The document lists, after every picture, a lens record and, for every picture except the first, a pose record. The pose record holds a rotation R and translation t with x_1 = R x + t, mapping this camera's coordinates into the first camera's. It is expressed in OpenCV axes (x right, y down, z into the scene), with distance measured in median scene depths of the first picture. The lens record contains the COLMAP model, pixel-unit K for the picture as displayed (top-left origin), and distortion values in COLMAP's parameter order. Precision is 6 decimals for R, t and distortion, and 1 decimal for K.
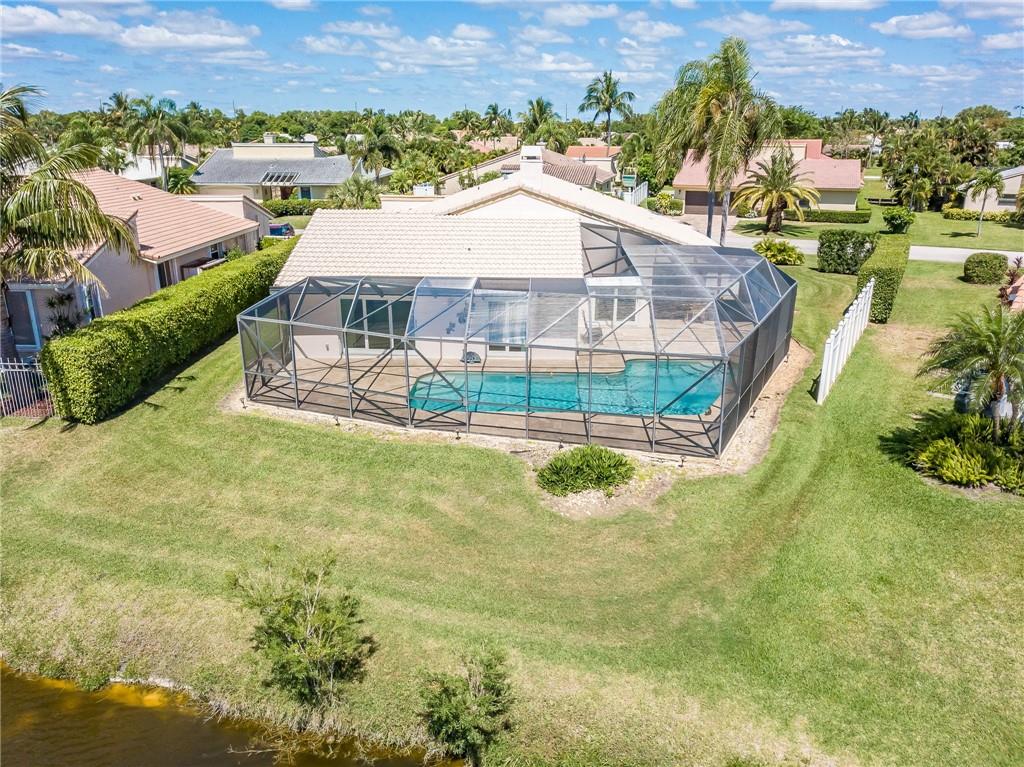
lens RADIAL K [[795.3, 0, 512.0], [0, 795.3, 383.5], [0, 0, 1]] dist [-0.010010, 0.010848]
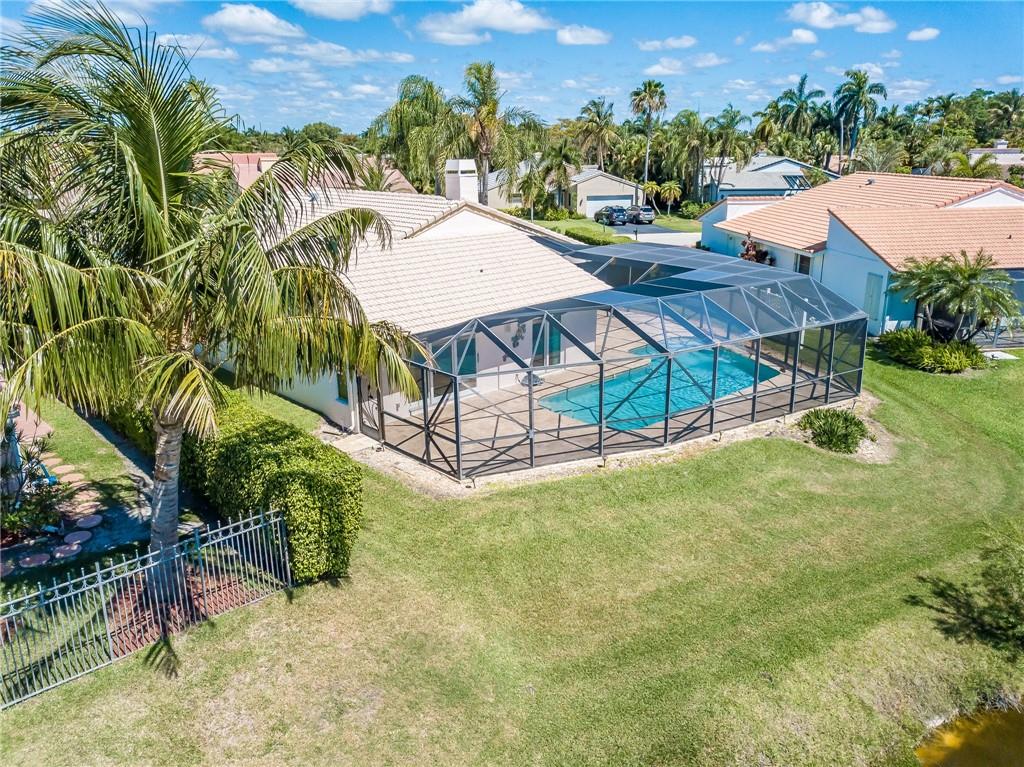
lens RADIAL K [[795.3, 0, 512.0], [0, 795.3, 383.5], [0, 0, 1]] dist [-0.010010, 0.010848]
pose [[0.709020, -0.216025, 0.671285, -0.944583], [0.229151, 0.970842, 0.070393, -0.136246], [-0.666919, 0.103915, 0.737849, 0.423434]]
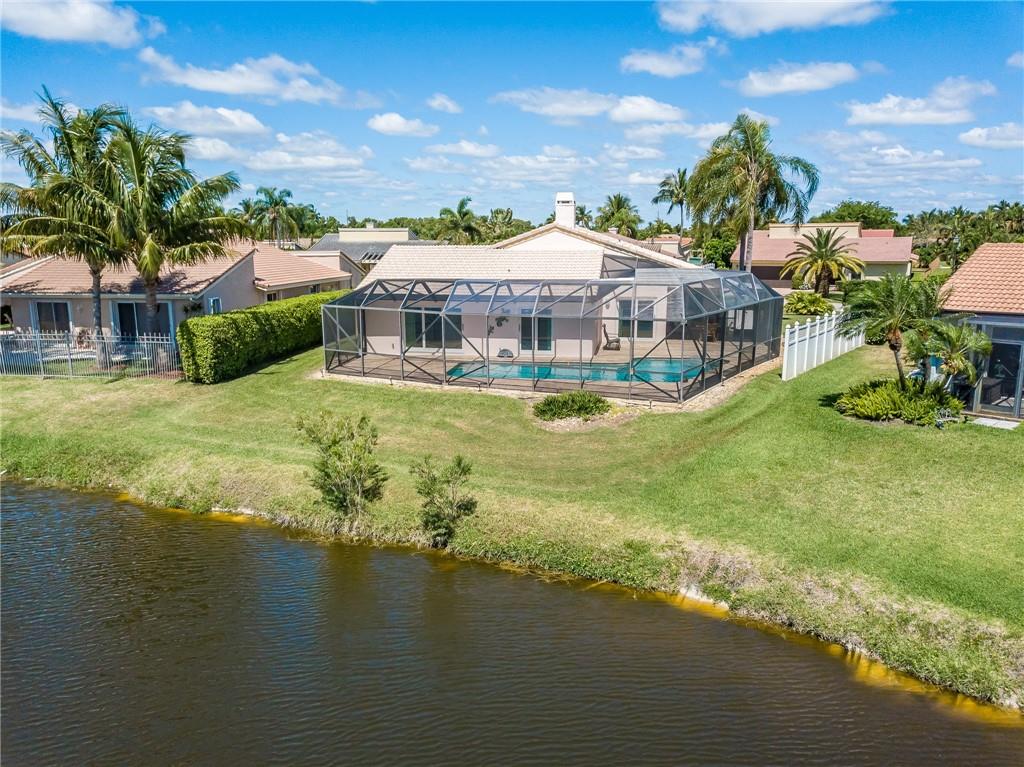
lens RADIAL K [[795.3, 0, 512.0], [0, 795.3, 383.5], [0, 0, 1]] dist [-0.010010, 0.010848]
pose [[0.992692, 0.016953, -0.119475, 0.139262], [-0.032420, 0.991150, -0.128727, 0.226014], [0.116235, 0.131660, 0.984457, -0.264428]]
